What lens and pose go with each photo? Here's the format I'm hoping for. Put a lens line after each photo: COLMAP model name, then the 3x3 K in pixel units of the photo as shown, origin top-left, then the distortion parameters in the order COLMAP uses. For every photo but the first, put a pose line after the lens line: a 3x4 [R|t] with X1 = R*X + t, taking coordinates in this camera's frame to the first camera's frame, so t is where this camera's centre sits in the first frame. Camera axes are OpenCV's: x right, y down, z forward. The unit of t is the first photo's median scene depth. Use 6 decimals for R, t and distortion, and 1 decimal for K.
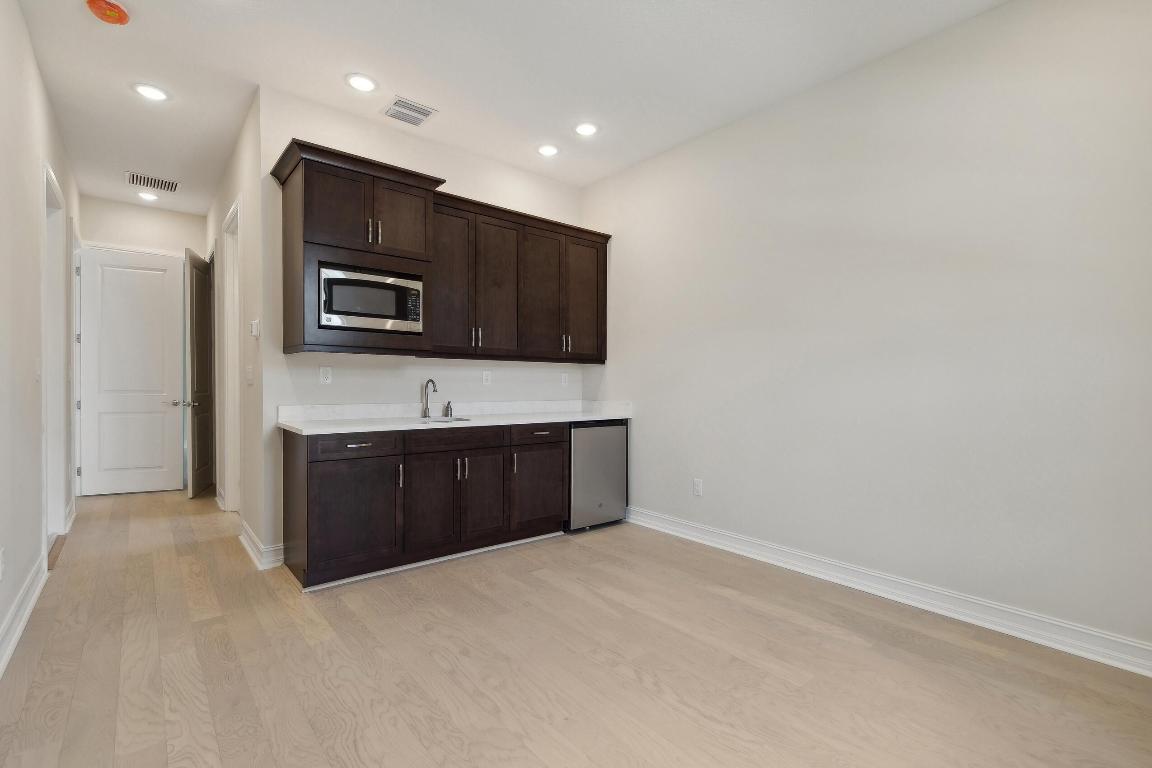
lens RADIAL K [[526.8, 0, 576.0], [0, 526.8, 384.0], [0, 0, 1]] dist [0.004301, 0.000406]
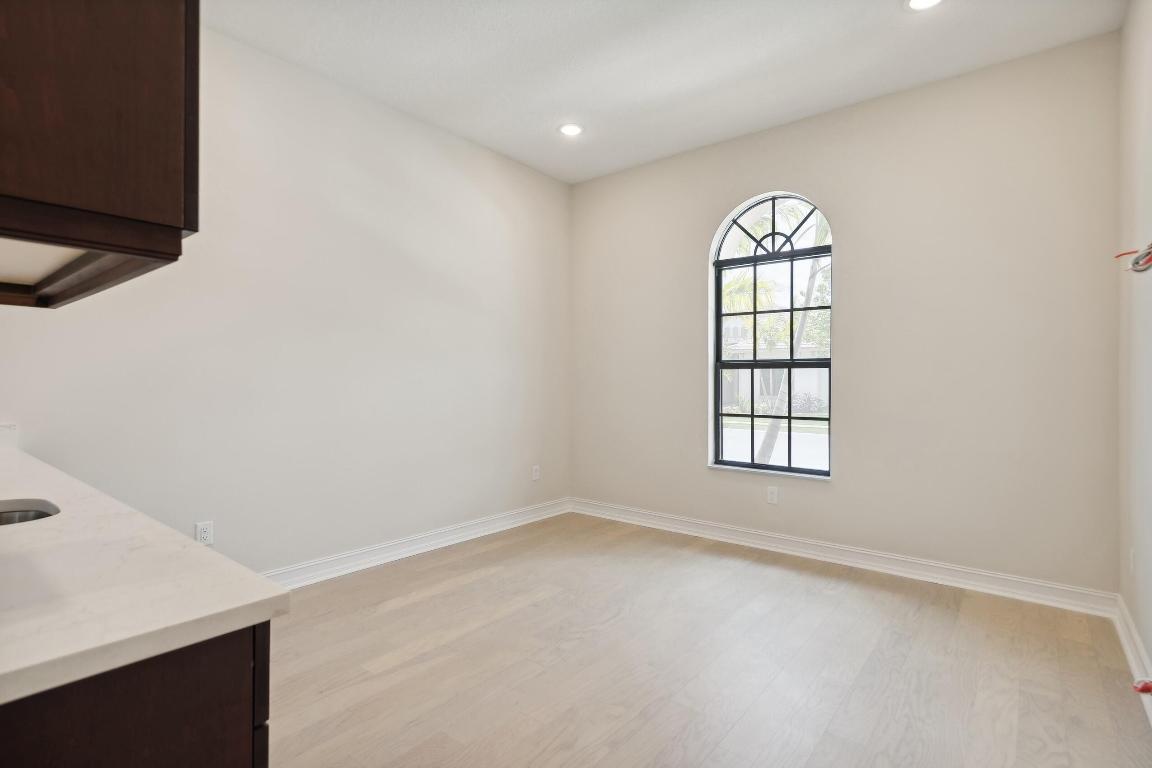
lens RADIAL K [[558.2, 0, 576.0], [0, 558.2, 384.0], [0, 0, 1]] dist [0.003354, 0.000480]
pose [[-0.202559, -0.015090, 0.979154, -0.957121], [-0.005263, 0.999884, 0.014321, -0.022868], [-0.979256, -0.002253, -0.202614, 1.109707]]
